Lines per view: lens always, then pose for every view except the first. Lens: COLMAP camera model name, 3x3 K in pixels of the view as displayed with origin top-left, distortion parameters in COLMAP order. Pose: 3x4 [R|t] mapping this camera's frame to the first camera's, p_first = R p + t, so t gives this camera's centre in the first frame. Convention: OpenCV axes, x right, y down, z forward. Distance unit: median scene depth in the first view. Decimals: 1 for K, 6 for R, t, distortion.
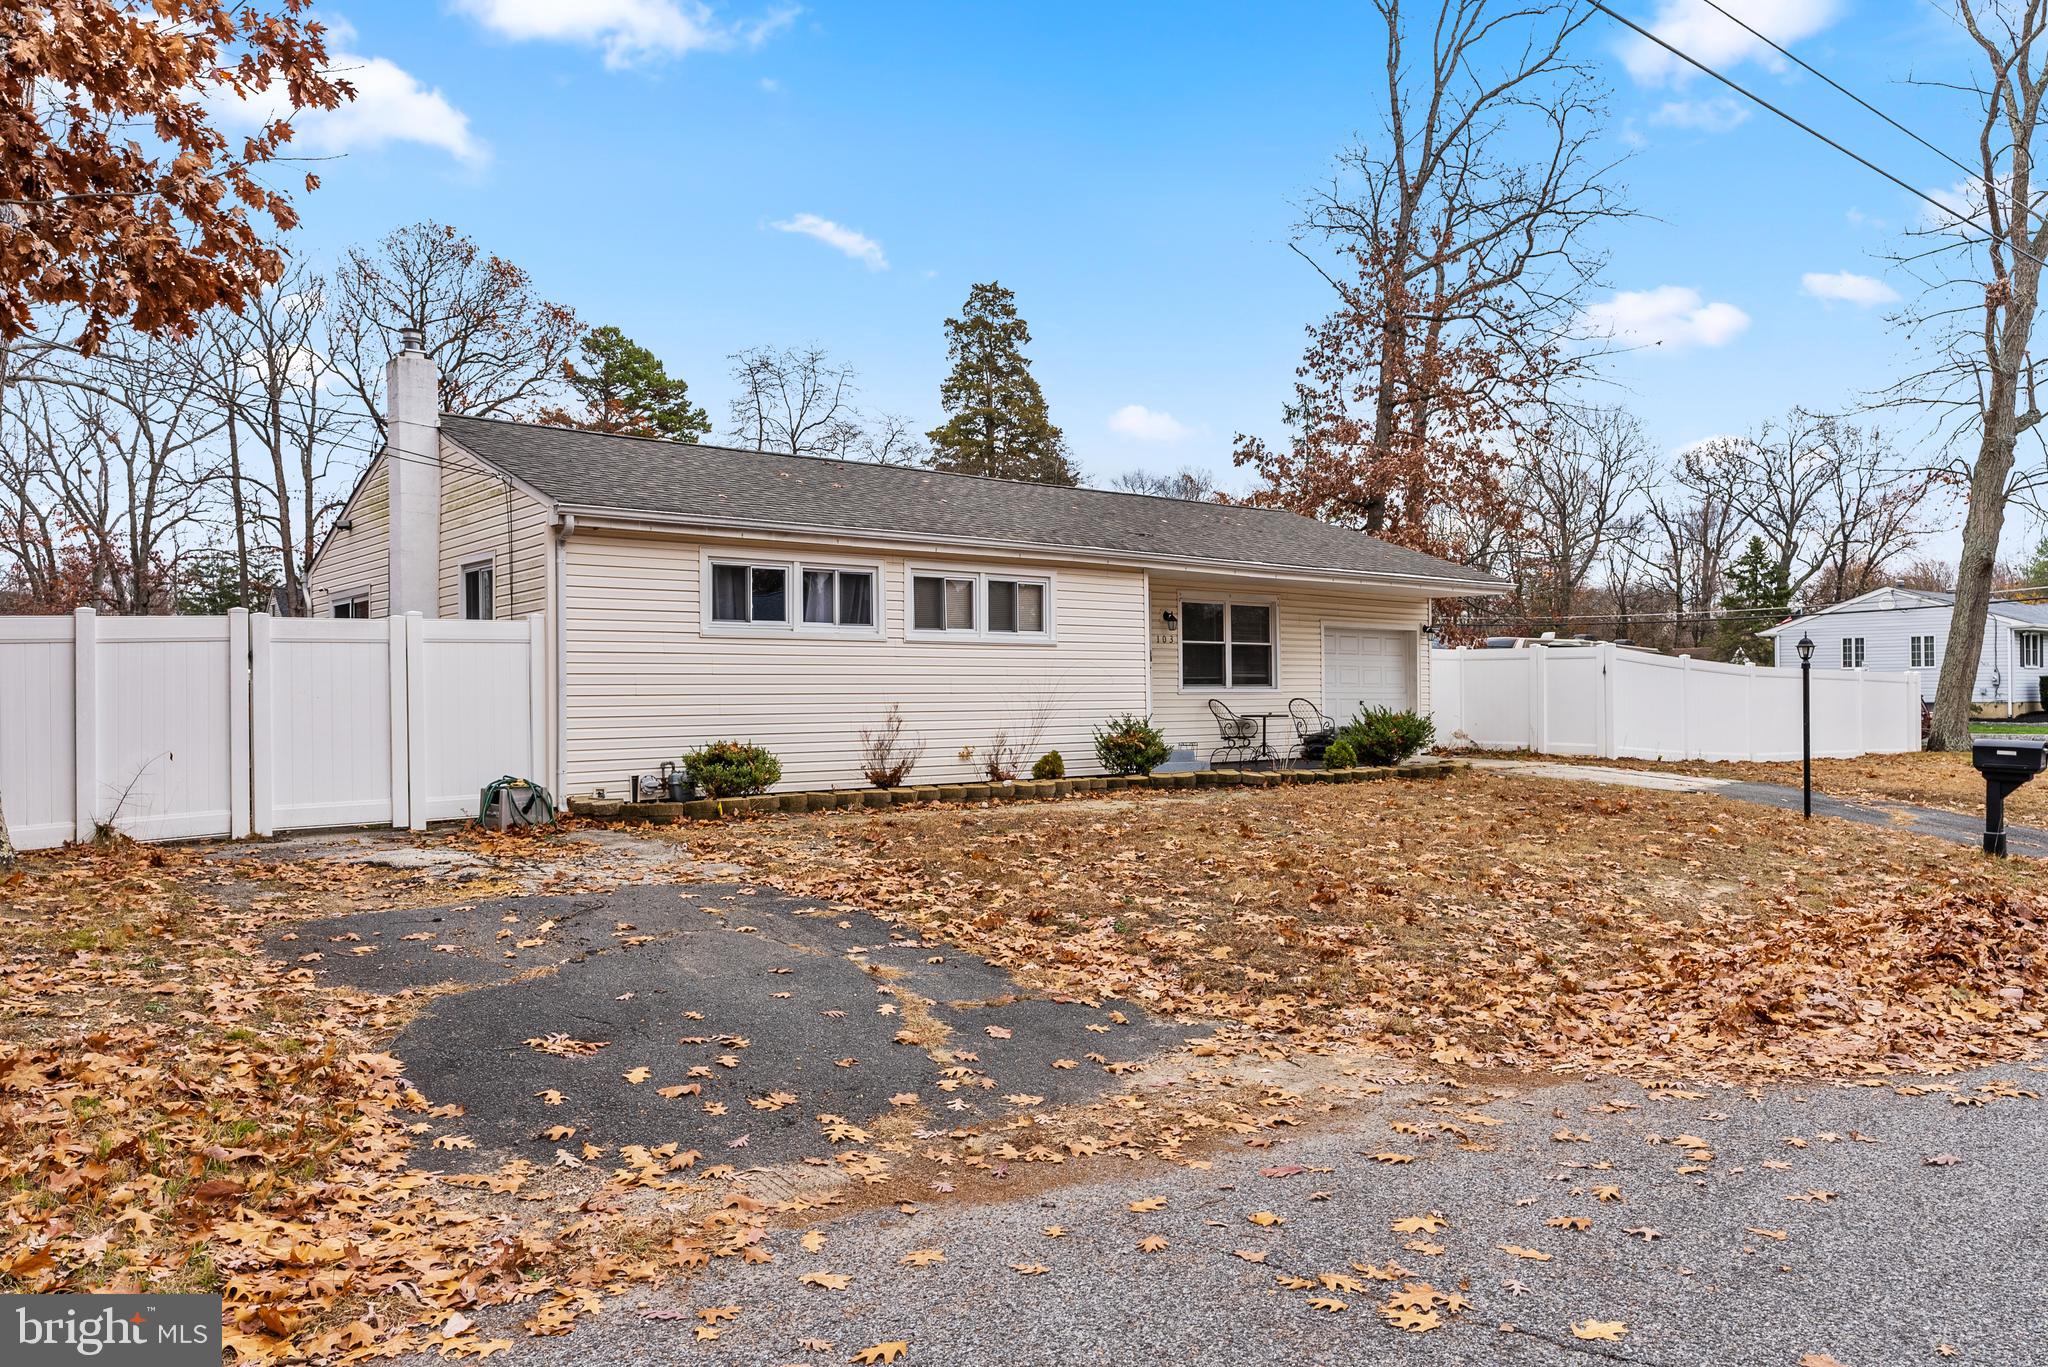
lens RADIAL K [[1414.8, 0, 1024.0], [0, 1414.8, 683.5], [0, 0, 1]] dist [0.002869, -0.000218]
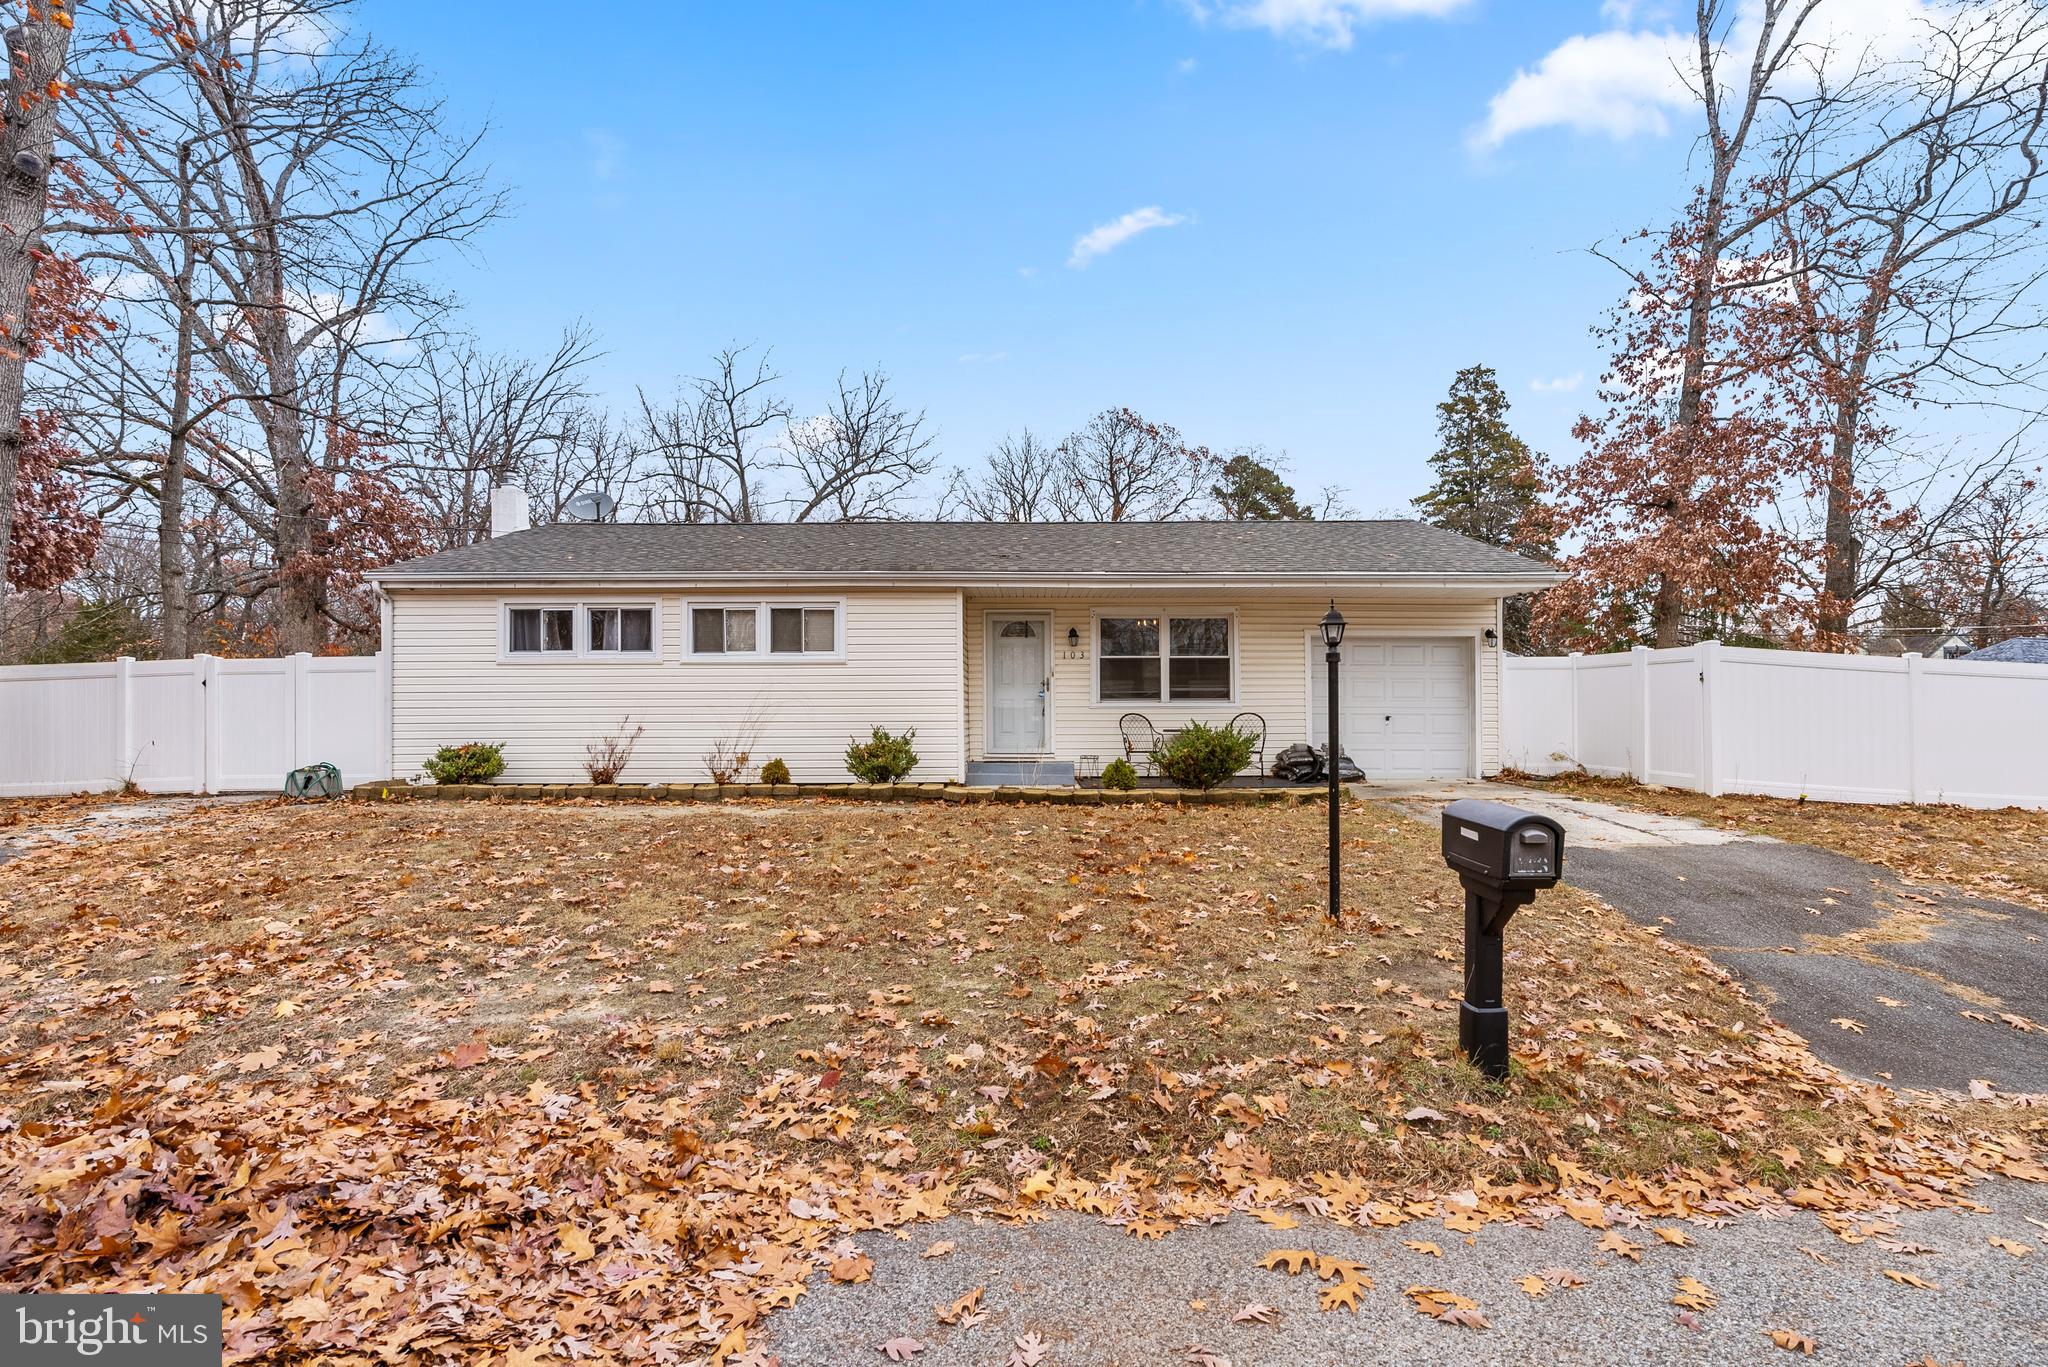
lens RADIAL K [[937.7, 0, 1035.7], [0, 937.7, 700.1], [0, 0, 1]] dist [-0.004172, 0.001577]
pose [[0.777092, -0.005769, -0.629360, 0.640705], [0.003266, 0.999981, -0.005133, 0.006348], [0.629378, 0.001934, 0.777097, 0.560944]]
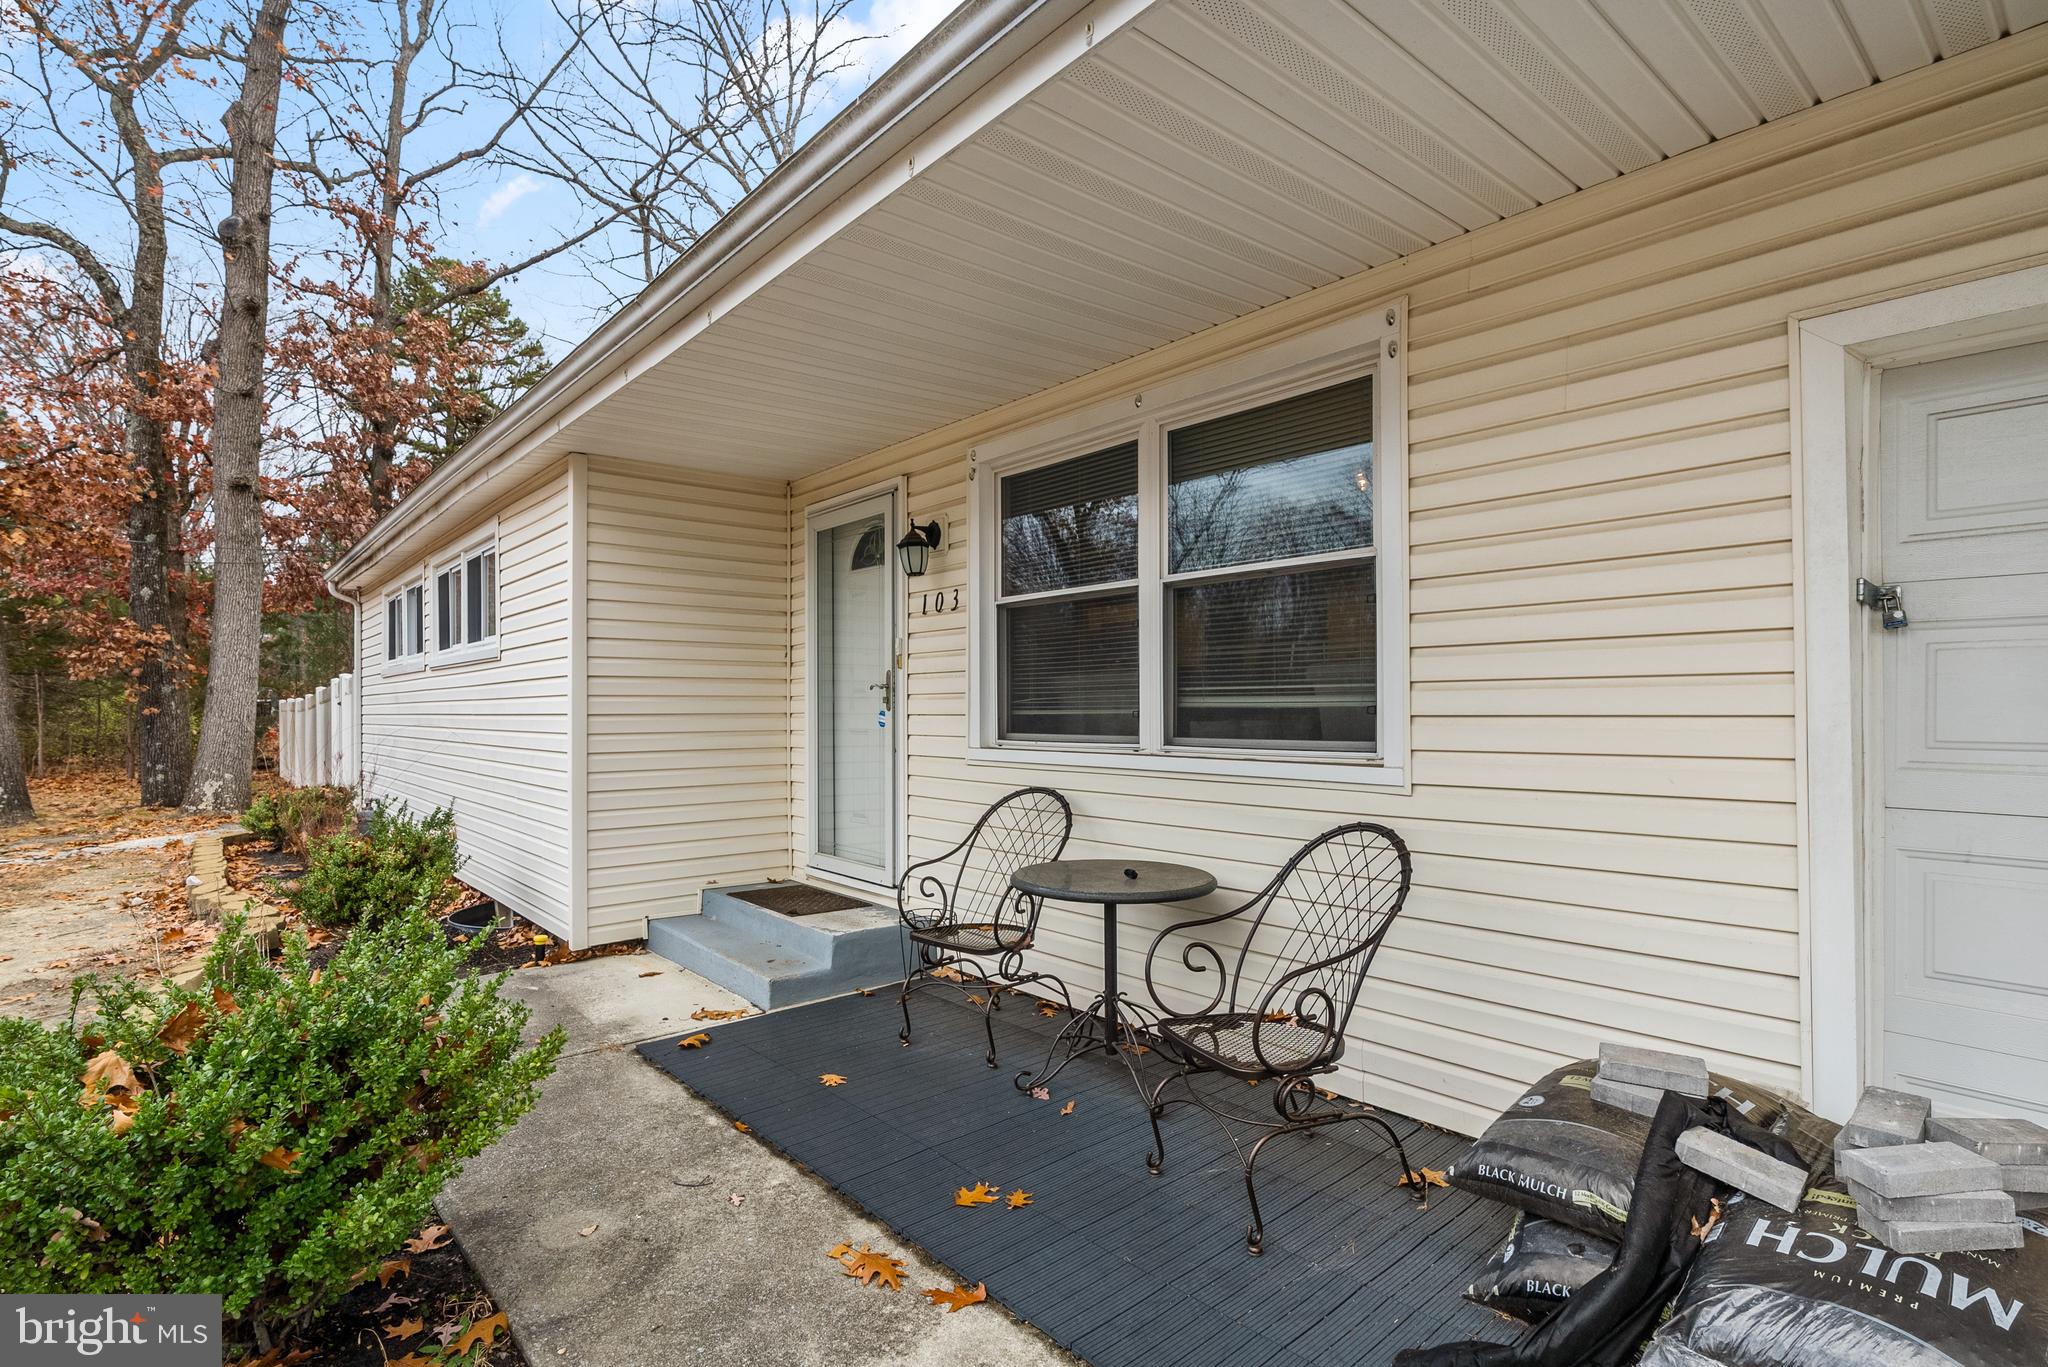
lens RADIAL K [[997.3, 0, 1024.0], [0, 997.3, 683.5], [0, 0, 1]] dist [-0.000746, -0.000089]
pose [[0.026908, -0.020532, -0.999427, 0.429196], [0.011301, 0.999731, -0.020234, -0.007837], [0.999574, -0.010750, 0.027133, 1.271846]]
